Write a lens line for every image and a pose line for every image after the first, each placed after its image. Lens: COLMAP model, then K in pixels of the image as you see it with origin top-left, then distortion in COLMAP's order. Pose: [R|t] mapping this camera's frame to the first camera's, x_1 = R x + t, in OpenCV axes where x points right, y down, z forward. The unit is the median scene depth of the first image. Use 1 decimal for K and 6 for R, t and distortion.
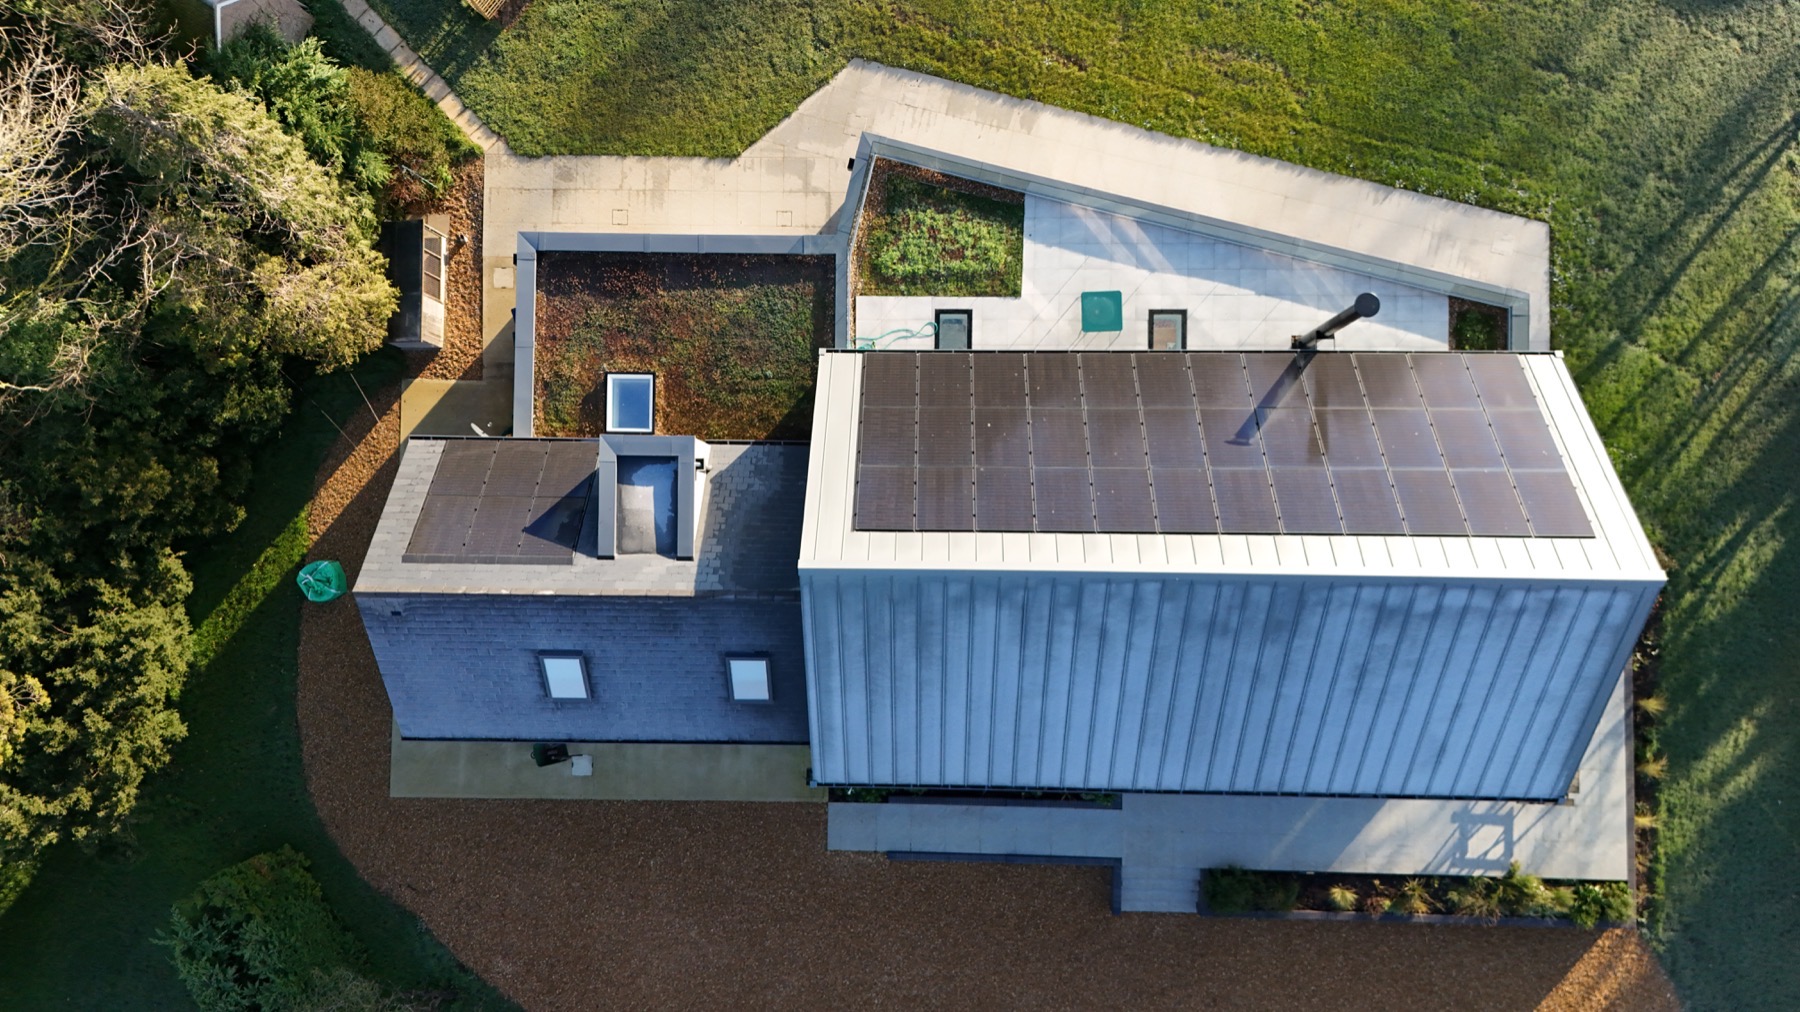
lens RADIAL K [[1308.1, 0, 894.4], [0, 1308.1, 498.9], [0, 0, 1]] dist [0.077274, -0.073293]
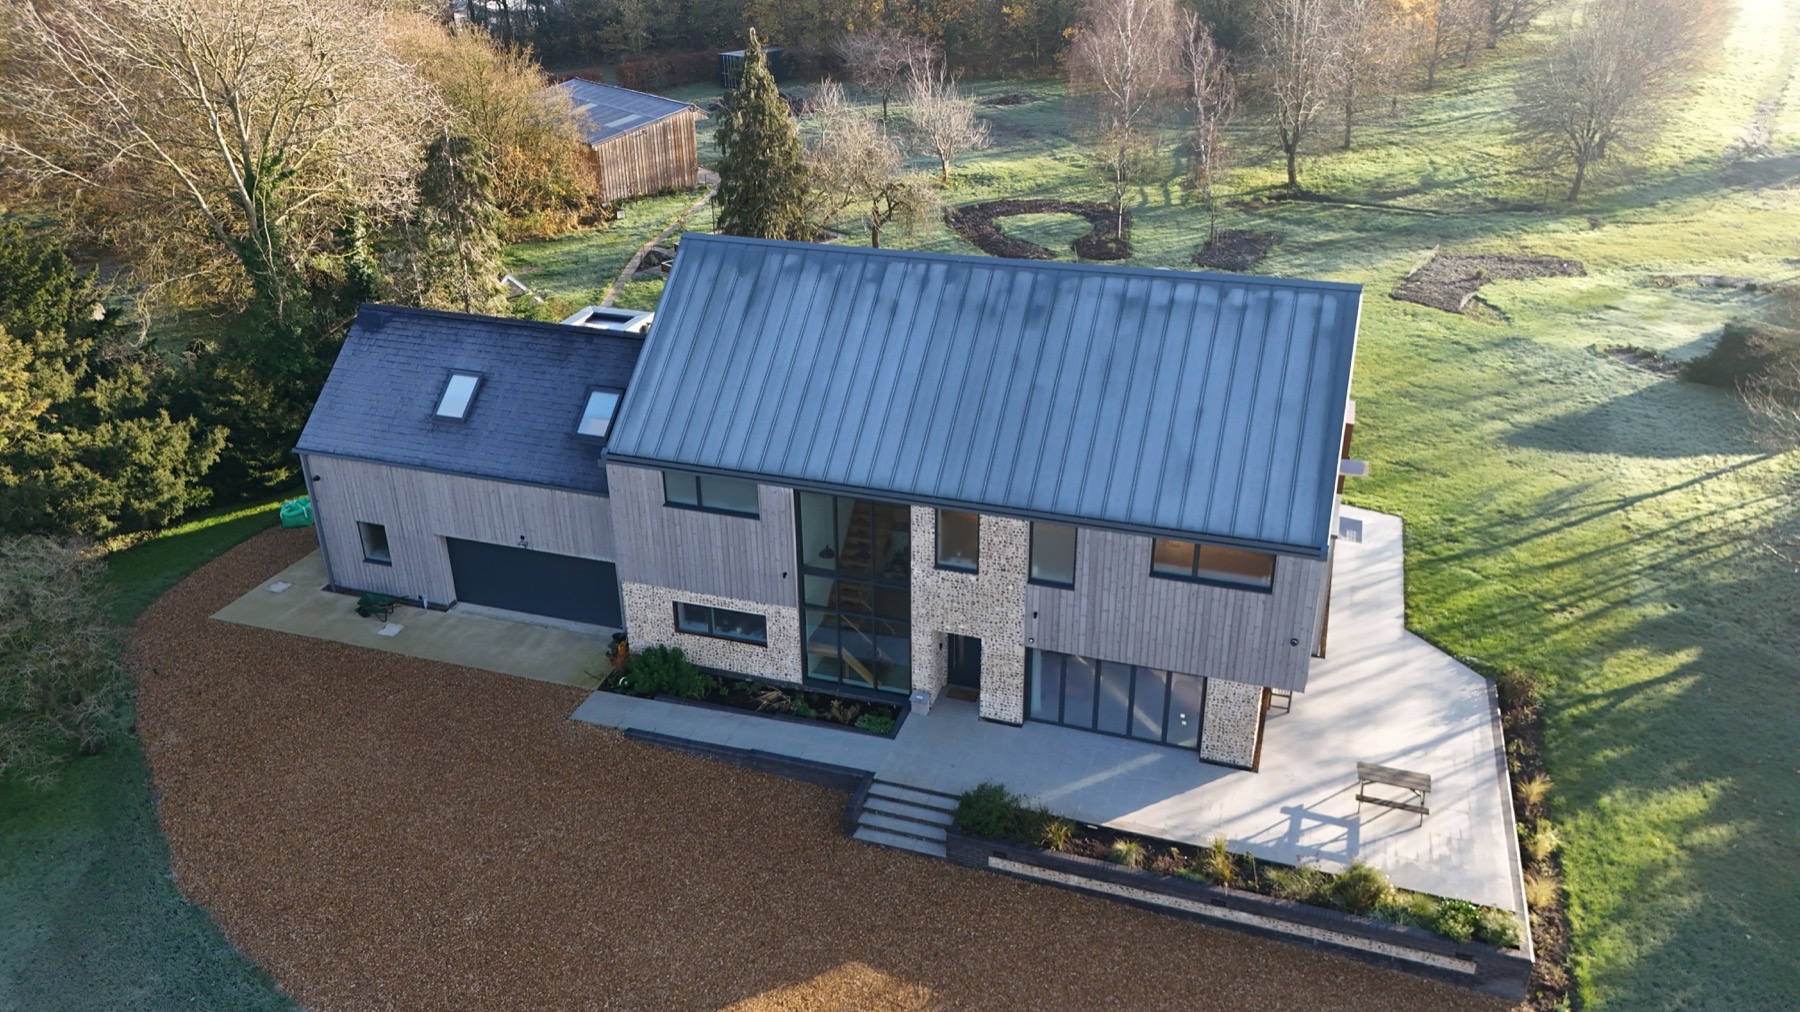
lens RADIAL K [[1308.1, 0, 894.4], [0, 1308.1, 498.9], [0, 0, 1]] dist [0.077274, -0.073293]
pose [[0.951032, 0.149322, -0.270633, 0.498901], [-0.309091, 0.455954, -0.834607, 1.153605], [-0.001229, 0.877388, 0.479781, 0.577646]]
